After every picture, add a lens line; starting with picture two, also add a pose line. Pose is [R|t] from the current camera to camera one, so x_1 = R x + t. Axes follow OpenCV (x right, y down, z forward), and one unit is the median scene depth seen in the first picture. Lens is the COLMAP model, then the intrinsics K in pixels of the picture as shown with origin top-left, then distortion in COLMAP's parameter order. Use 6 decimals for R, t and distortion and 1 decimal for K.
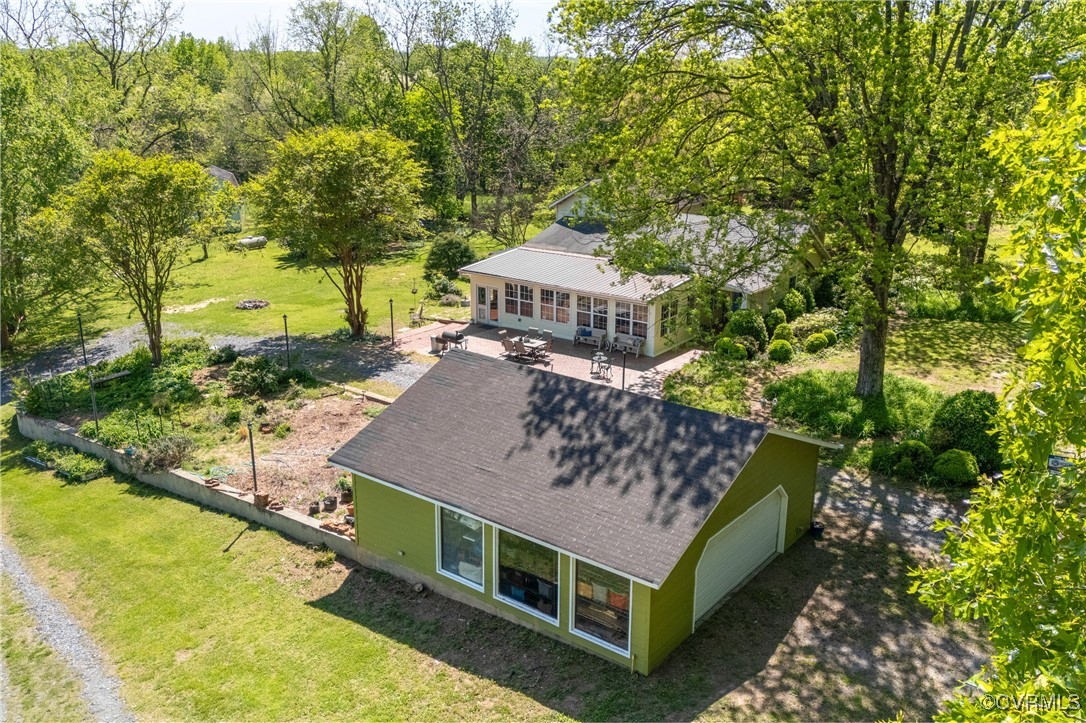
lens RADIAL K [[922.8, 0, 543.0], [0, 922.8, 361.5], [0, 0, 1]] dist [0.068910, 0.000774]
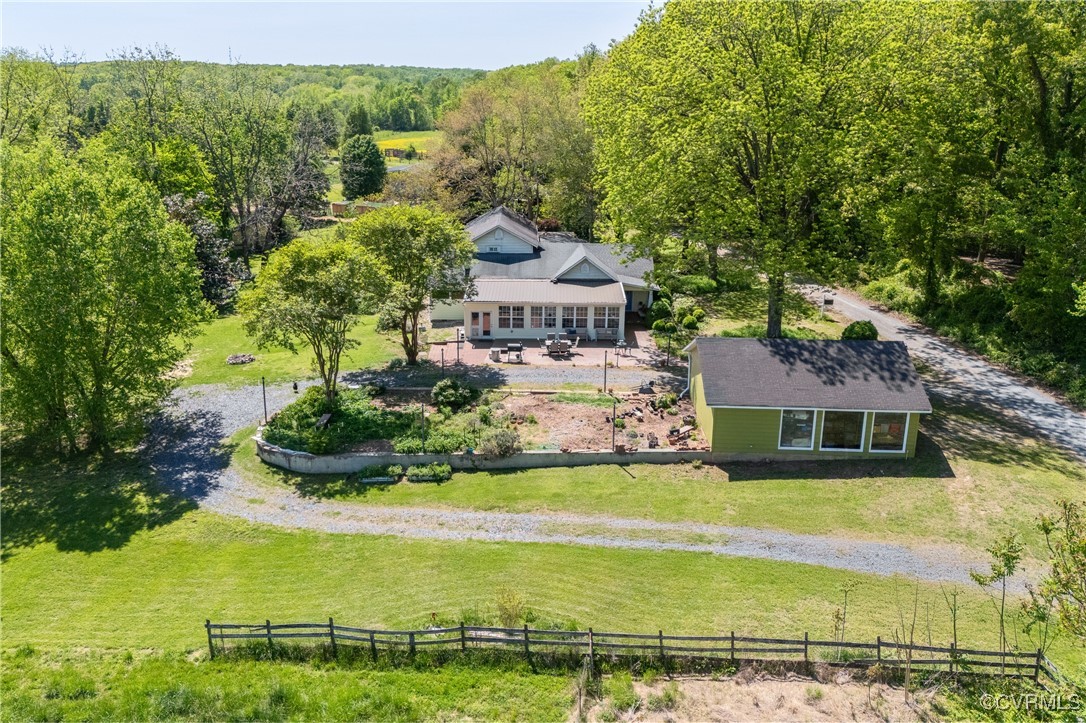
lens RADIAL K [[922.8, 0, 543.0], [0, 922.8, 361.5], [0, 0, 1]] dist [0.068910, 0.000774]
pose [[0.818679, -0.163025, 0.550625, -1.084579], [0.170345, 0.984642, 0.038253, -0.067451], [-0.548404, 0.062480, 0.833876, -0.208566]]
